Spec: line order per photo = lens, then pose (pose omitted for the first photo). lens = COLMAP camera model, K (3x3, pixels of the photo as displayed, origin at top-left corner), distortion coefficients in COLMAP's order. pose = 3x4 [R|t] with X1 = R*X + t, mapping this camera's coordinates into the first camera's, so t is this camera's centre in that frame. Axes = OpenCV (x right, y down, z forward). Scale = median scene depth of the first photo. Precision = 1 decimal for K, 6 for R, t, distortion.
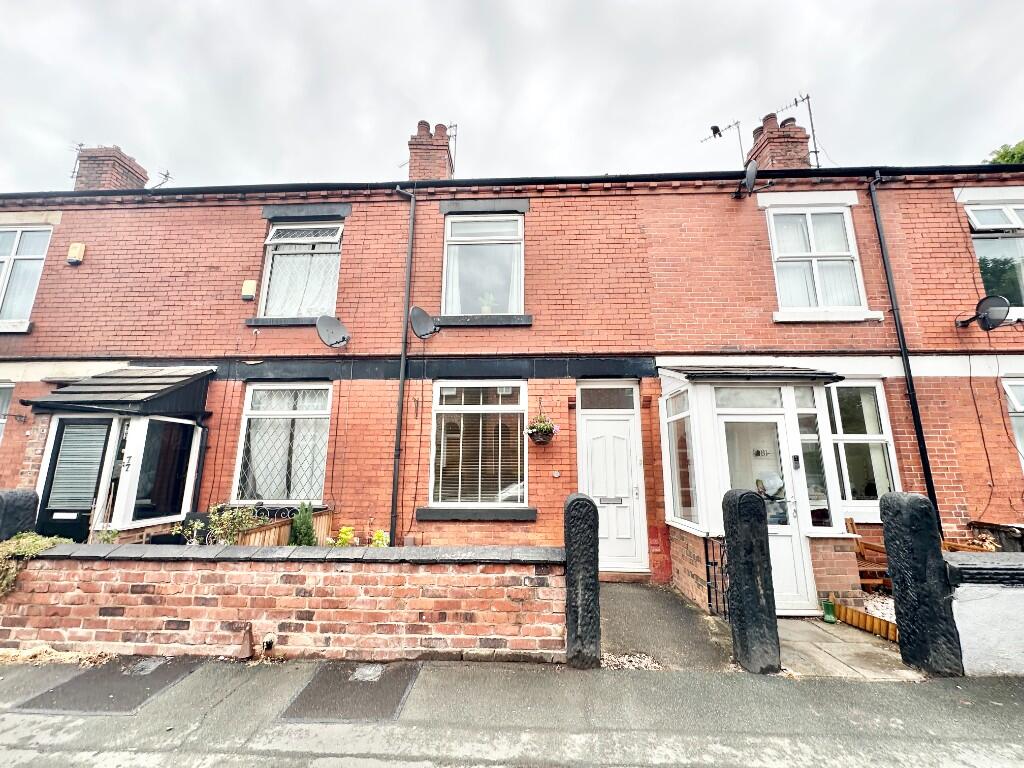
lens RADIAL K [[408.6, 0, 511.4], [0, 408.6, 384.2], [0, 0, 1]] dist [-0.001913, 0.000128]
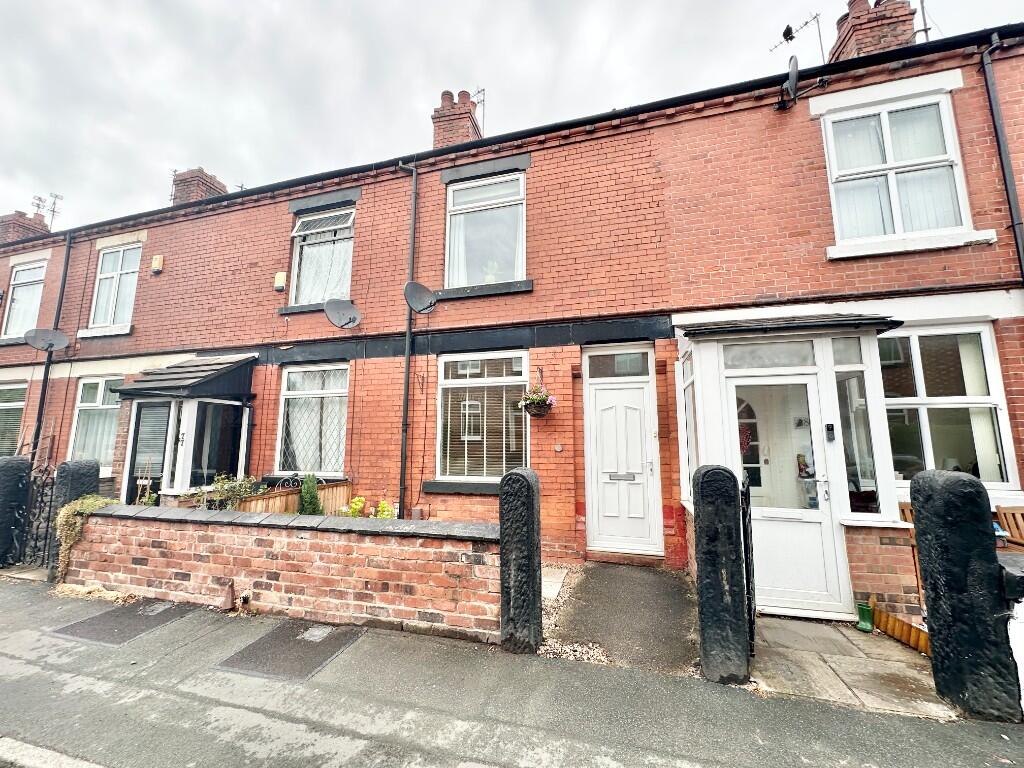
lens RADIAL K [[408.6, 0, 512.1], [0, 408.6, 383.5], [0, 0, 1]] dist [-0.001913, 0.000128]
pose [[0.972853, -0.036705, -0.228494, 0.220696], [0.049769, 0.997423, 0.051676, 0.017920], [0.226008, -0.061645, 0.972173, 0.069254]]
